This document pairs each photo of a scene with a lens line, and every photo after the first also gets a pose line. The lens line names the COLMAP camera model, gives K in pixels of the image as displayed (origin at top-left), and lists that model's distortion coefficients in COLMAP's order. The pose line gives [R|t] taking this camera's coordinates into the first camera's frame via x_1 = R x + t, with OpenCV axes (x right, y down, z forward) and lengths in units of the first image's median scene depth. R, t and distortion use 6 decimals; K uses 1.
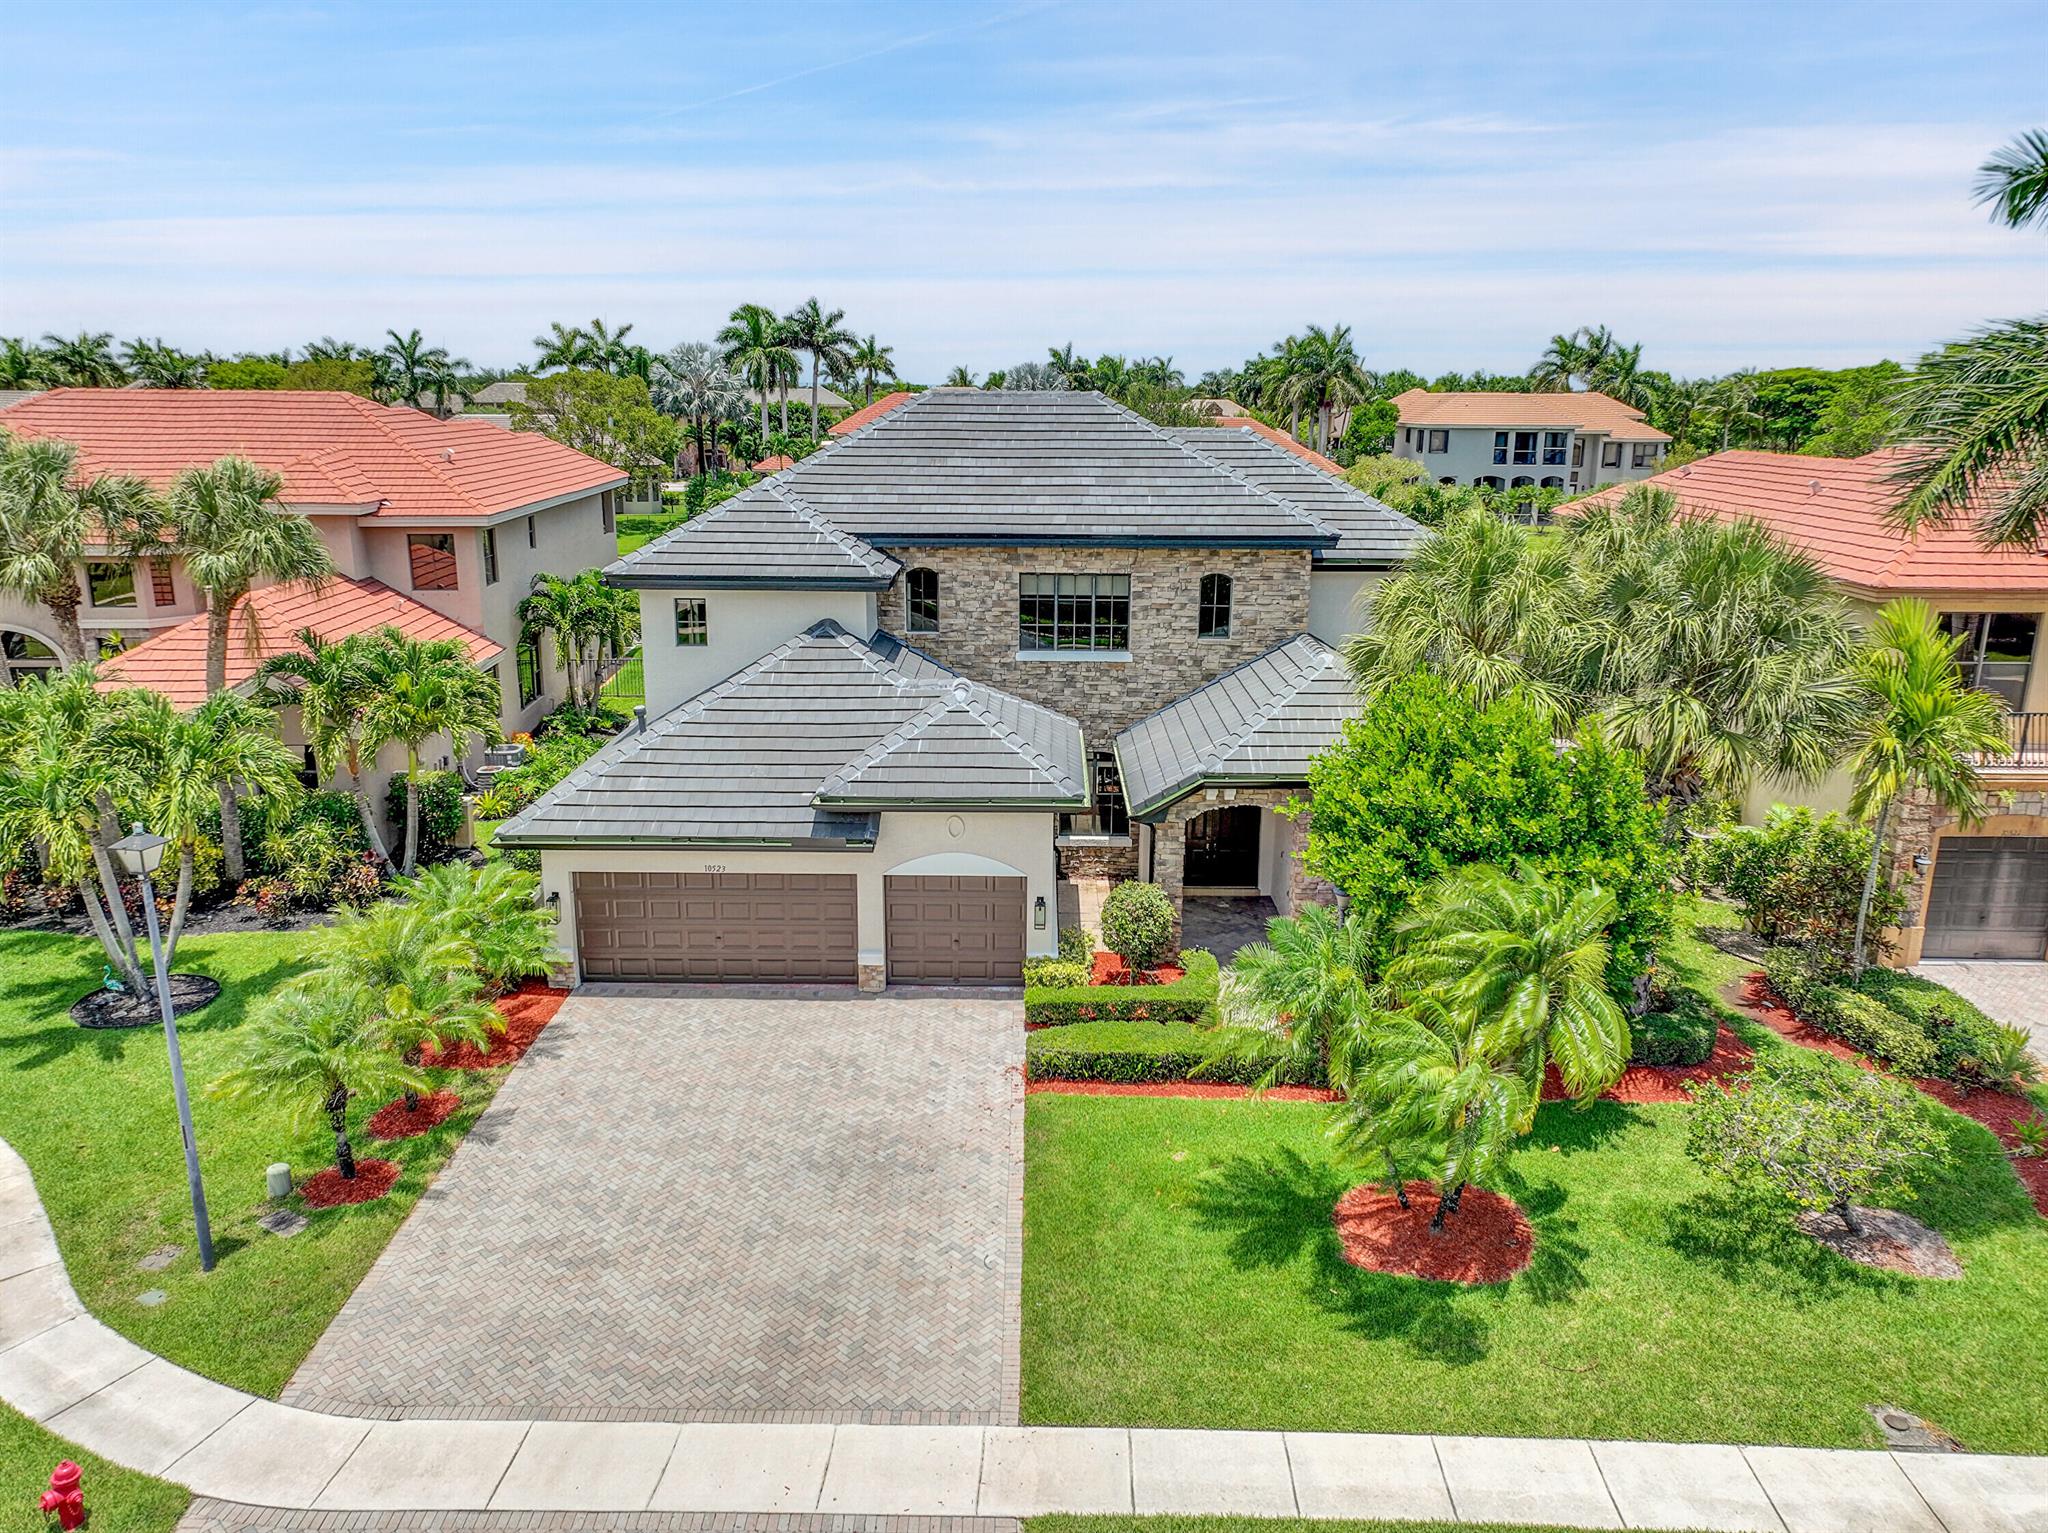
lens RADIAL K [[1435.8, 0, 1022.3], [0, 1435.8, 764.4], [0, 0, 1]] dist [0.007127, 0.006441]
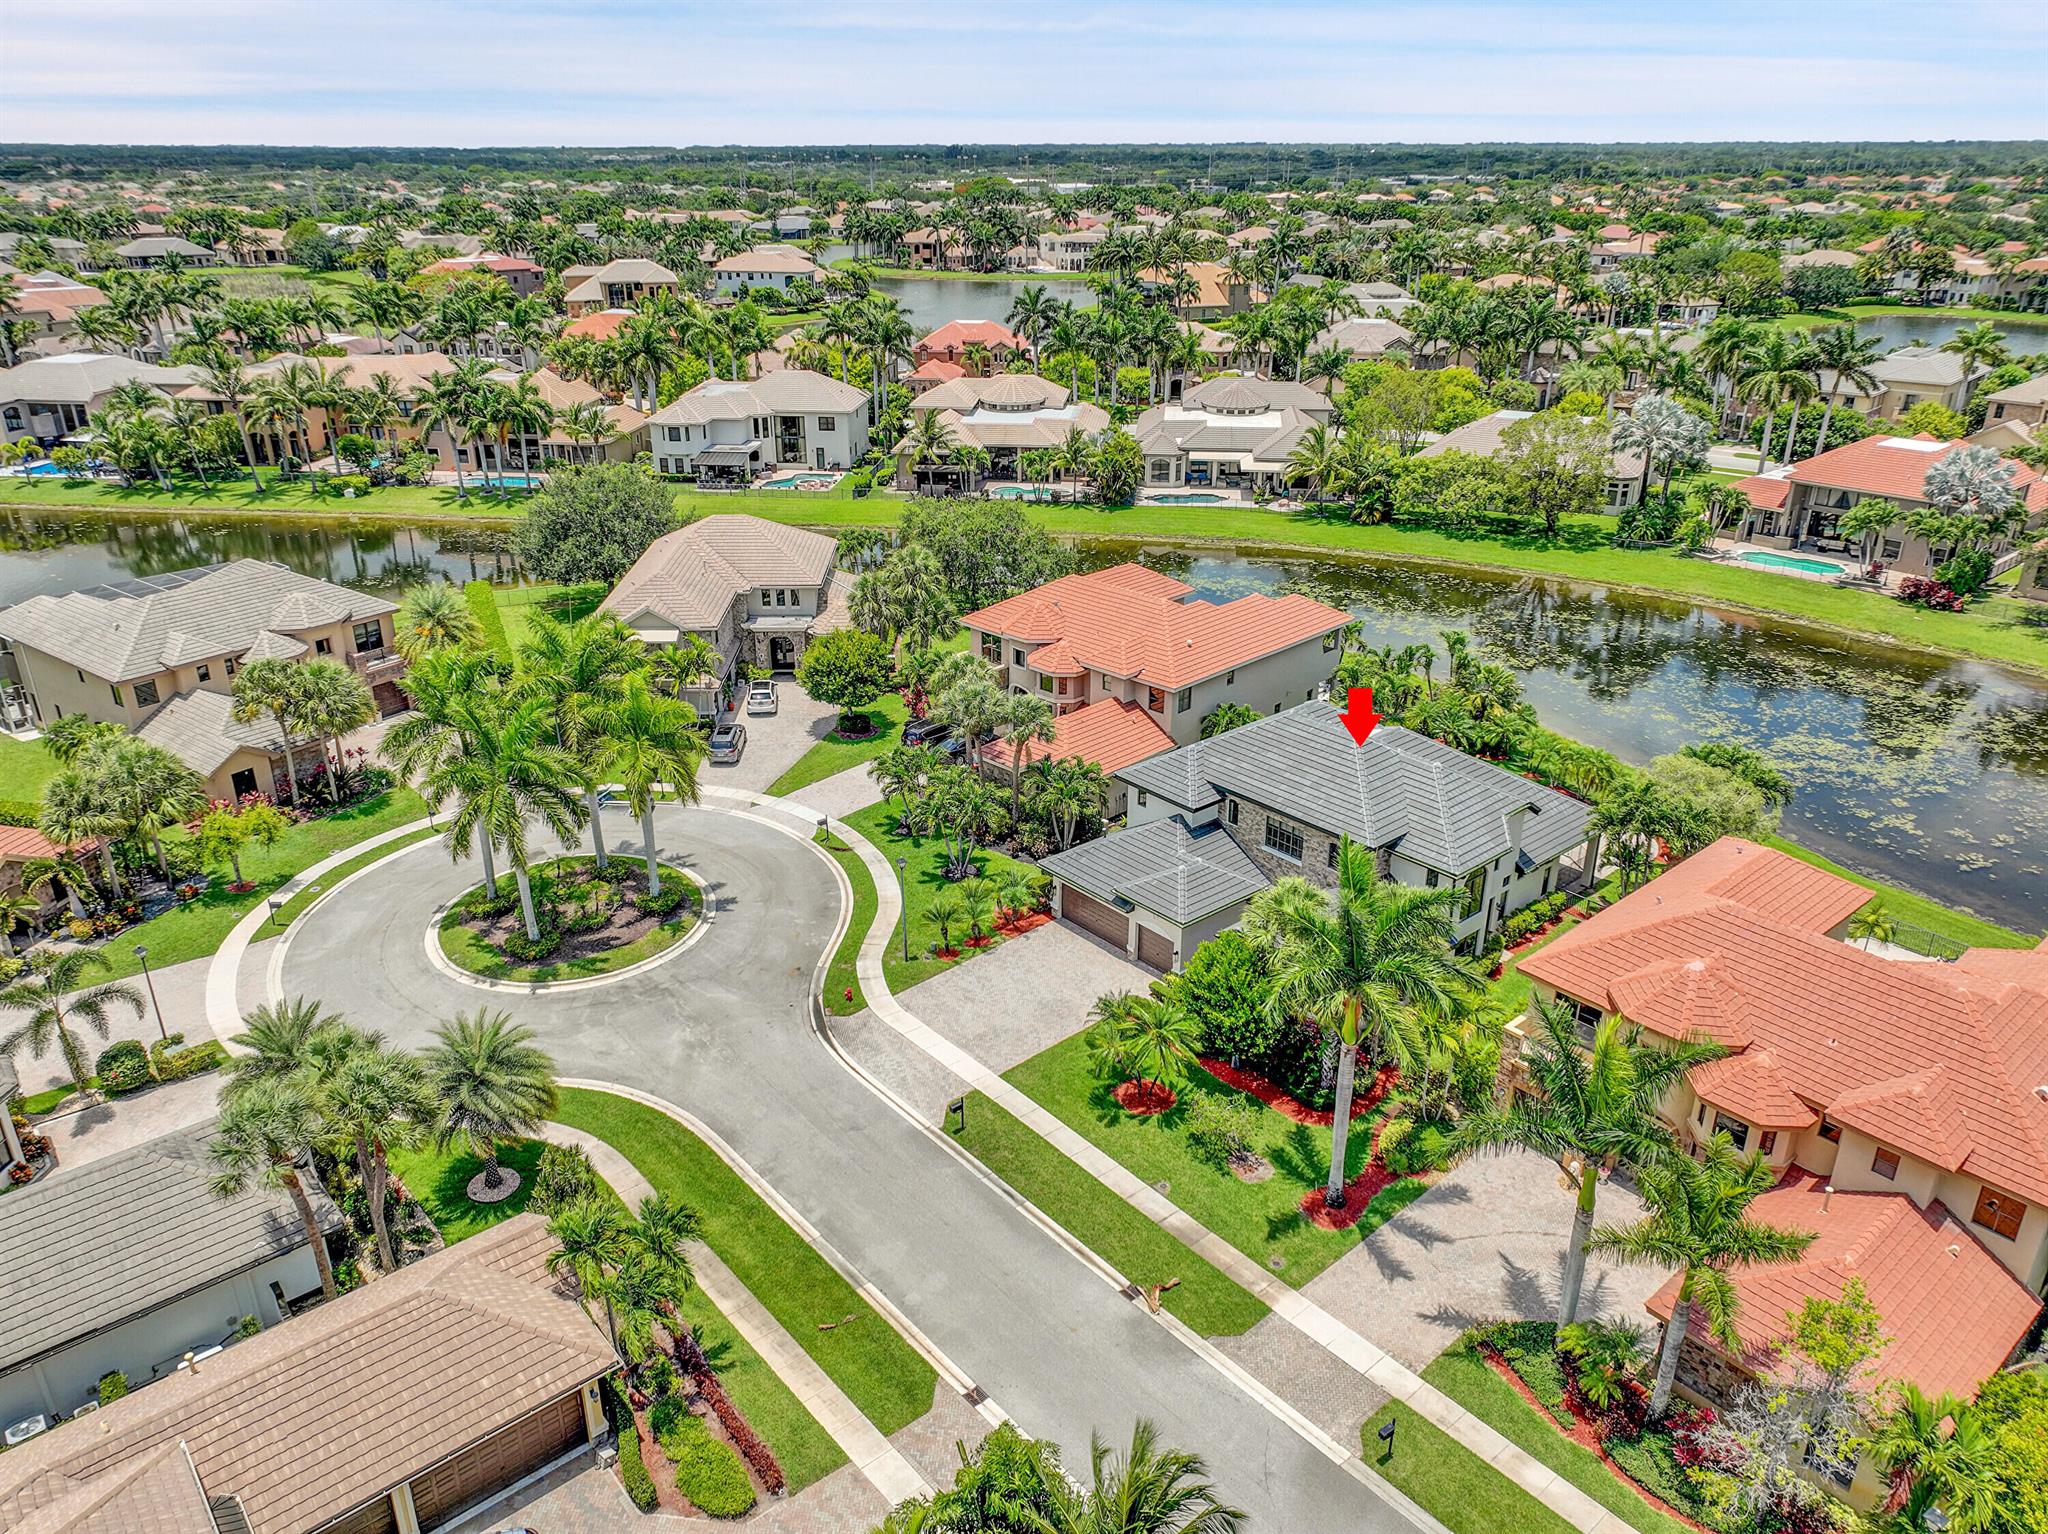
lens RADIAL K [[1431.4, 0, 1018.0], [0, 1431.4, 766.7], [0, 0, 1]] dist [0.007460, 0.002768]
pose [[0.656070, 0.293051, -0.695481, 1.543862], [-0.182365, 0.955782, 0.230701, -0.782749], [0.732335, -0.024524, 0.680502, -1.000046]]
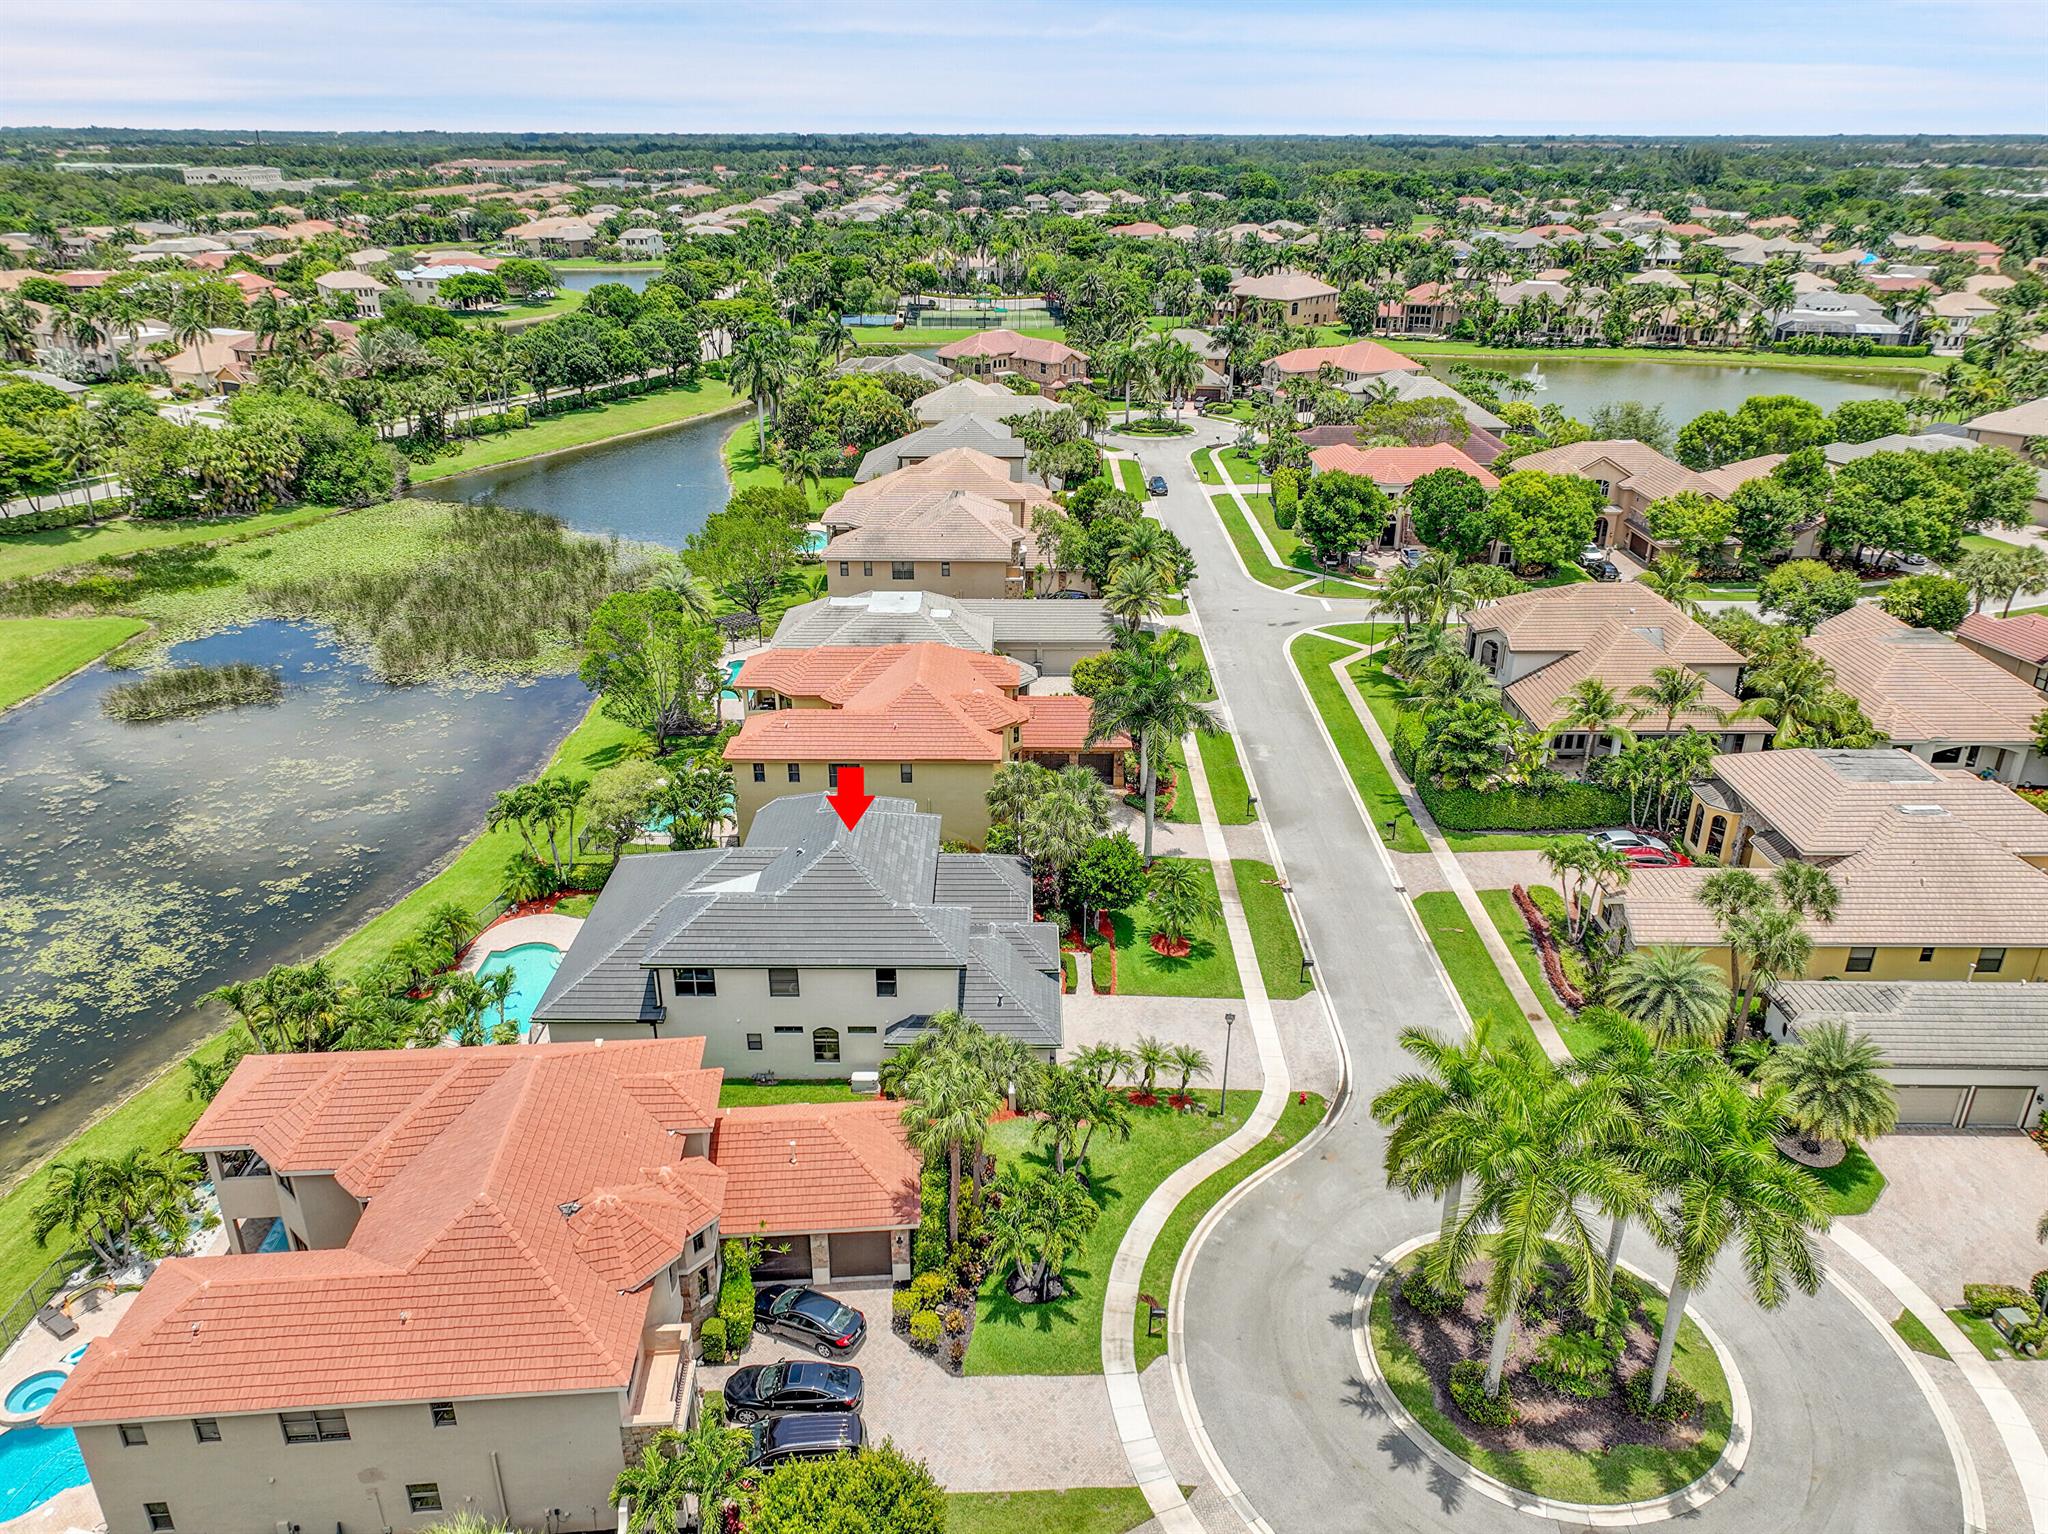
lens RADIAL K [[1435.8, 0, 1022.3], [0, 1435.8, 764.9], [0, 0, 1]] dist [0.007127, 0.006441]
pose [[-0.009200, -0.409028, 0.912475, -2.568332], [0.246407, 0.883448, 0.398501, -1.489208], [-0.969123, 0.228507, 0.092660, 0.662761]]
